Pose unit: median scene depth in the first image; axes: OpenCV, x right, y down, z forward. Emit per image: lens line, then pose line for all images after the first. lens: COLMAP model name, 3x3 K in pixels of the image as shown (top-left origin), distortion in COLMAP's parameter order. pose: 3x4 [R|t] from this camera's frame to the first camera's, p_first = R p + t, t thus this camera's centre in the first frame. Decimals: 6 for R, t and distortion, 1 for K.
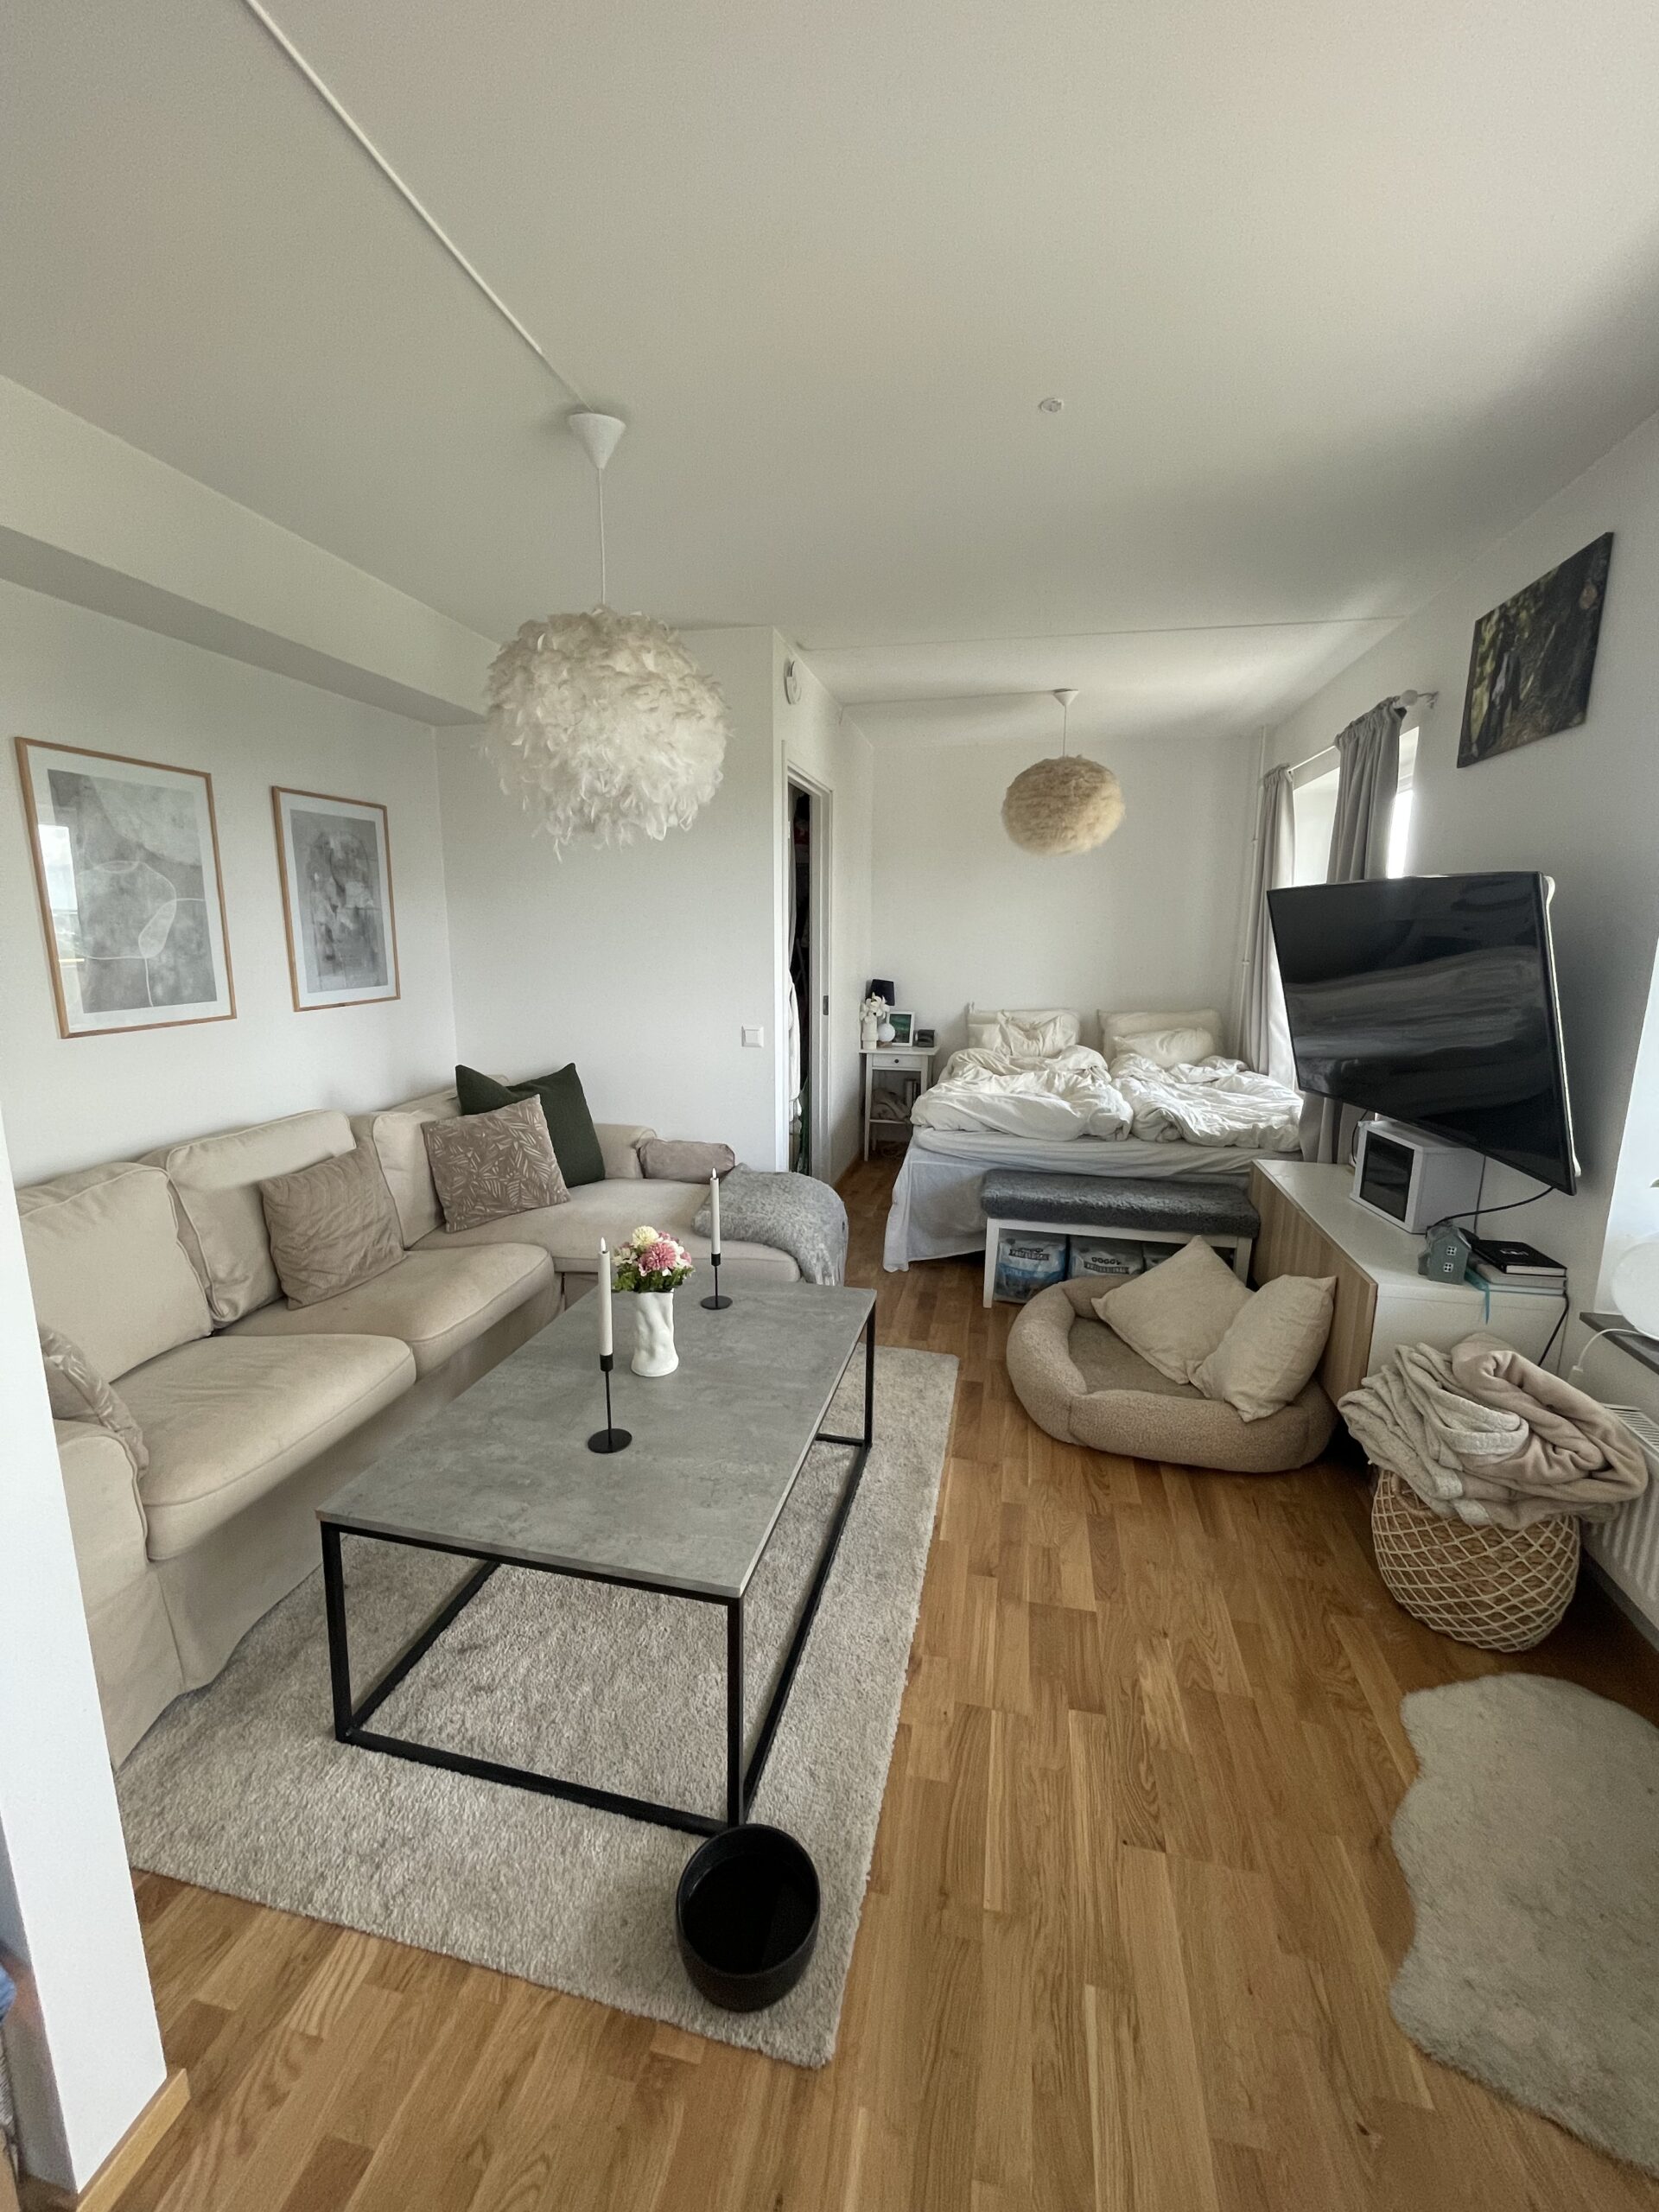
lens RADIAL K [[877.3, 0, 830.7], [0, 877.3, 1104.4], [0, 0, 1]] dist [0.000738, 0.000132]
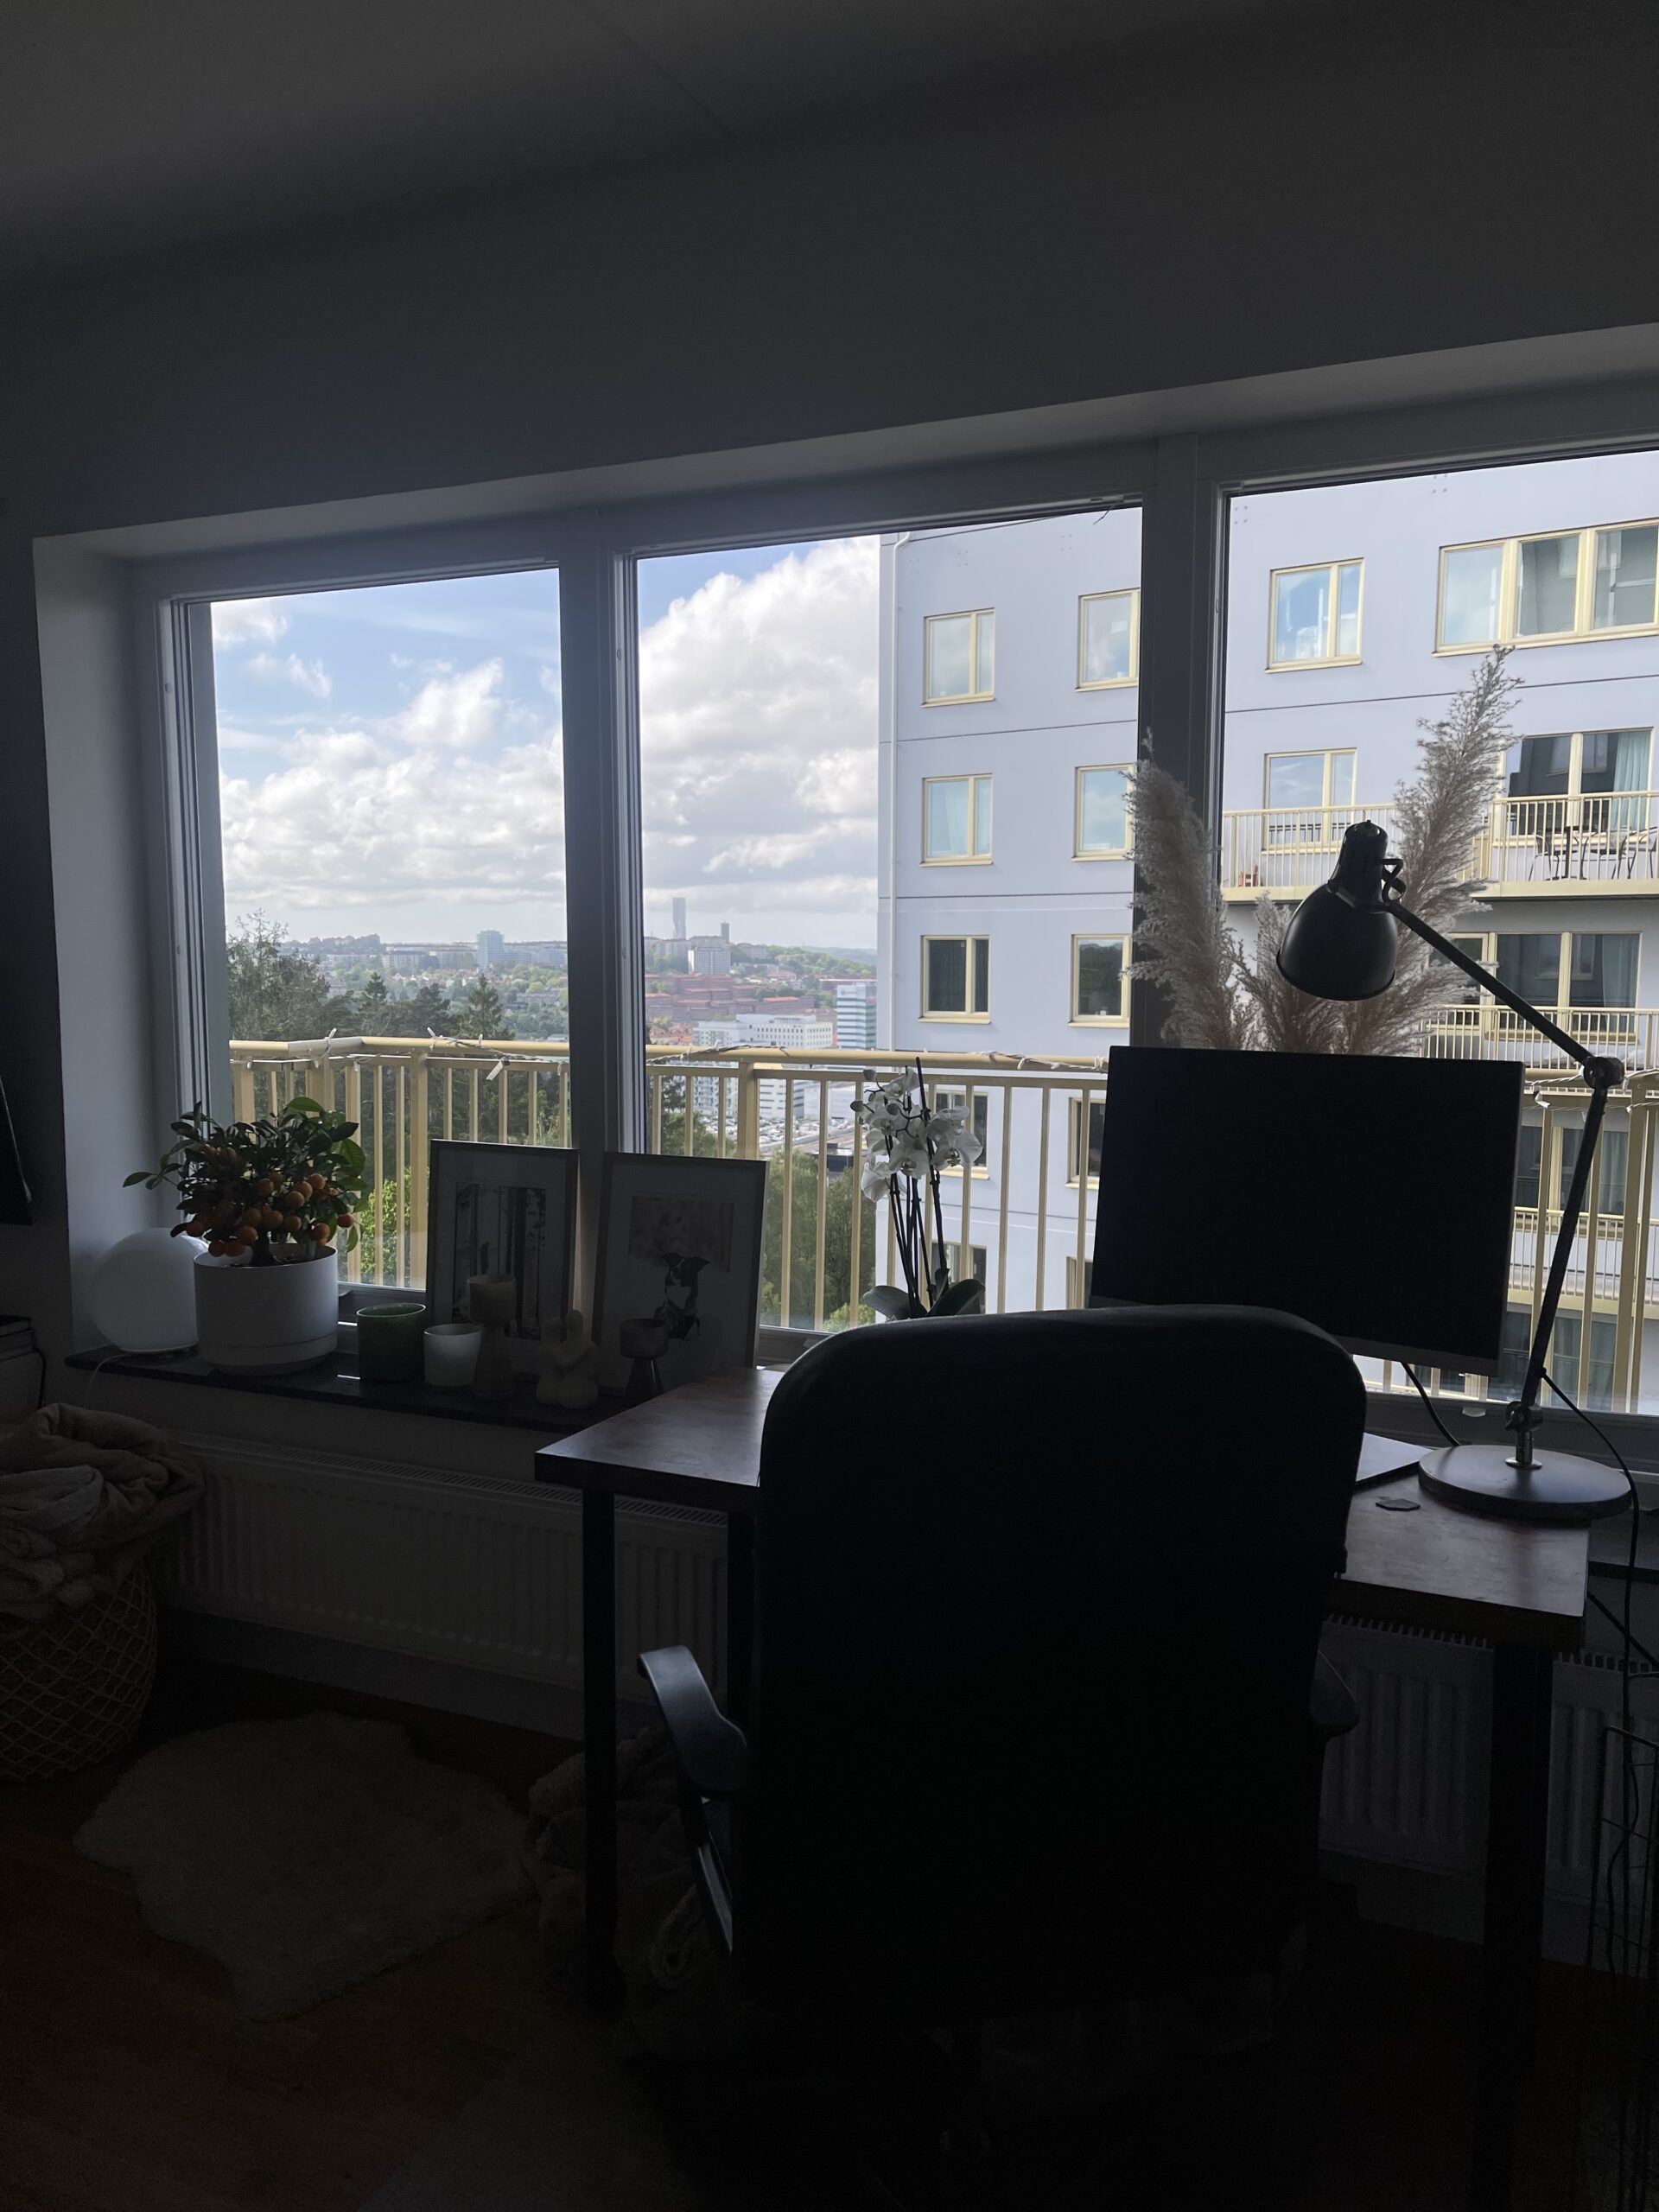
lens RADIAL K [[1619.4, 0, 831.3], [0, 1619.4, 1110.0], [0, 0, 1]] dist [0.001975, 0.000157]
pose [[0.214870, -0.111775, 0.970225, -0.583790], [0.181226, 0.980739, 0.072852, 0.024757], [-0.959681, 0.160176, 0.230988, -0.138469]]
